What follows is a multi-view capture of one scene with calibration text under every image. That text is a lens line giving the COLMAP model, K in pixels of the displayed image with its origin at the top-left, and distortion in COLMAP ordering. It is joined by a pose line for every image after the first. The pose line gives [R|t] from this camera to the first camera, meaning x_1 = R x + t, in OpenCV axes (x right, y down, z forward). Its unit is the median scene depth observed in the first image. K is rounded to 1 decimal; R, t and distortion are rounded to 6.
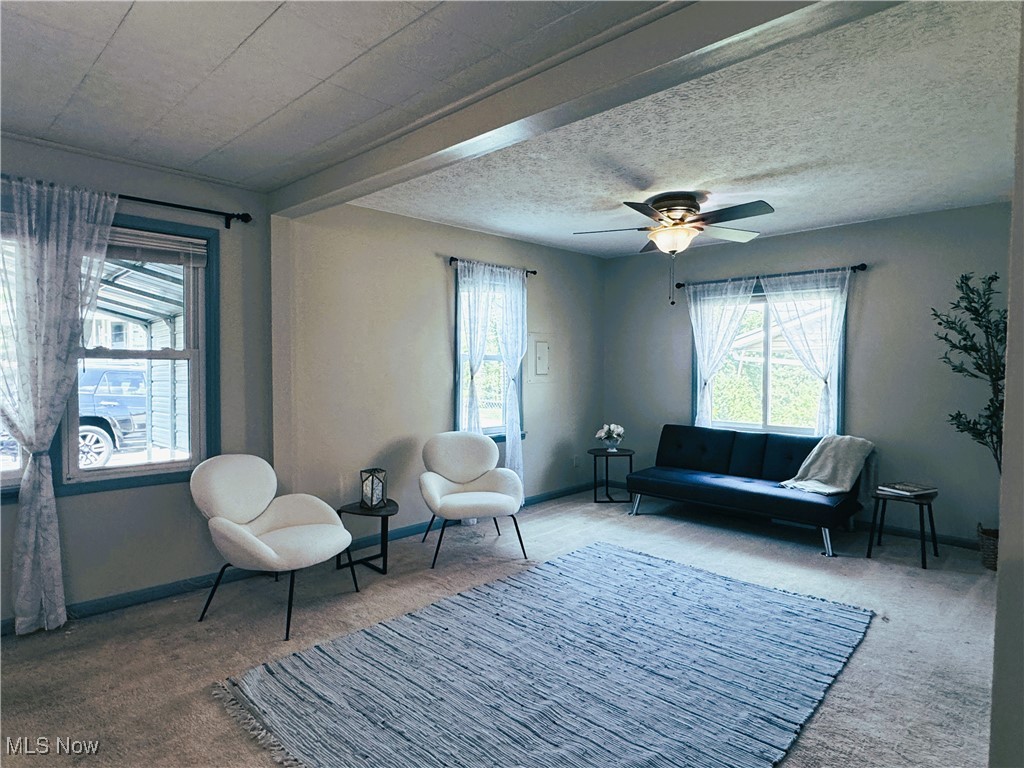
lens RADIAL K [[585.0, 0, 508.6], [0, 585.0, 381.5], [0, 0, 1]] dist [-0.004032, 0.002098]
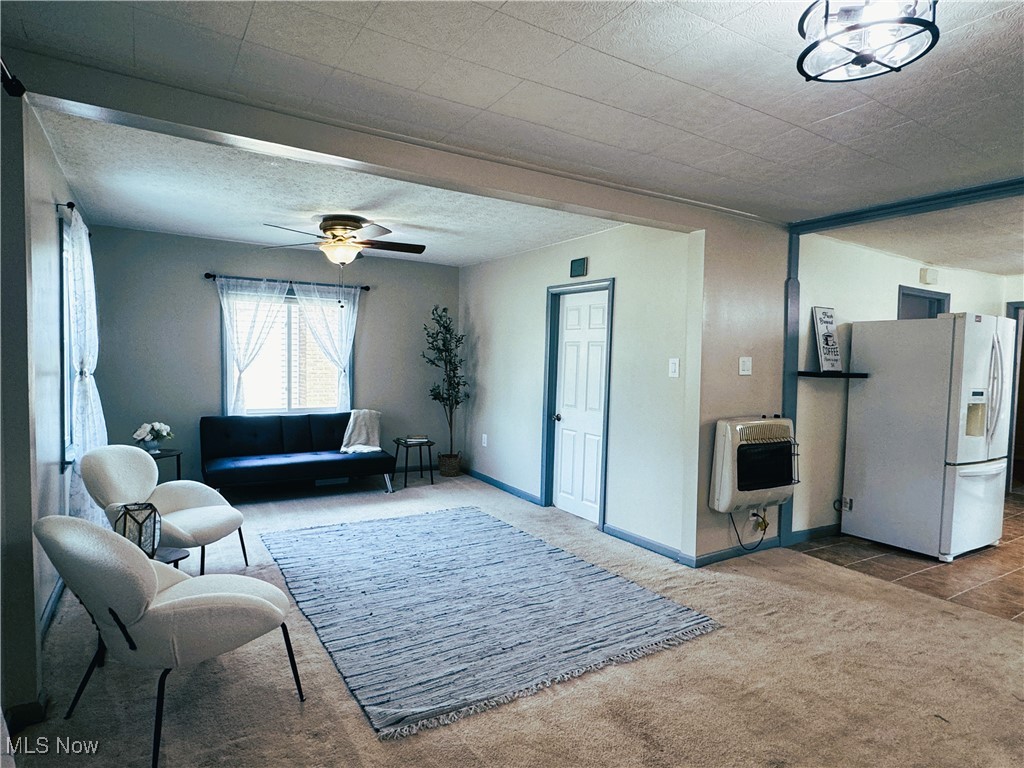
lens RADIAL K [[585.0, 0, 505.3], [0, 585.0, 386.7], [0, 0, 1]] dist [-0.004032, 0.002098]
pose [[0.253433, -0.043222, 0.966387, -0.794410], [0.010836, 0.999065, 0.041842, -0.018257], [-0.967292, -0.000132, 0.253665, 0.384145]]
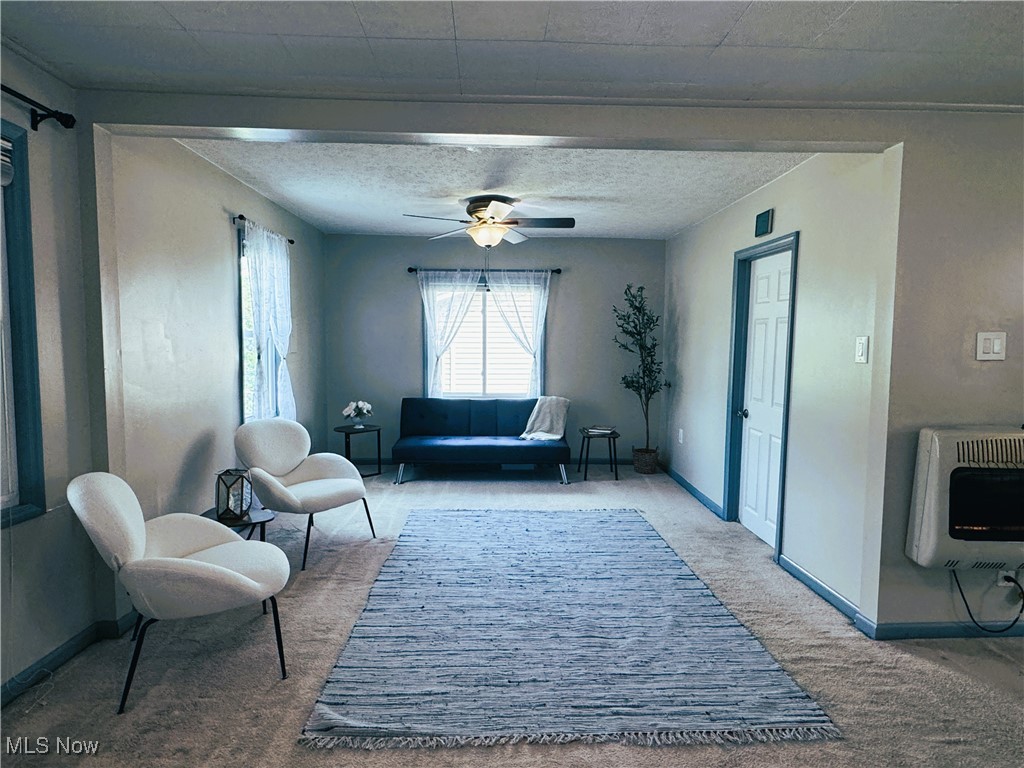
lens RADIAL K [[585.0, 0, 506.6], [0, 585.0, 384.5], [0, 0, 1]] dist [-0.004032, 0.002098]
pose [[0.700620, -0.047412, 0.711957, -0.536808], [0.015894, 0.998579, 0.050859, -0.005404], [-0.713357, -0.024317, 0.700379, 0.155138]]
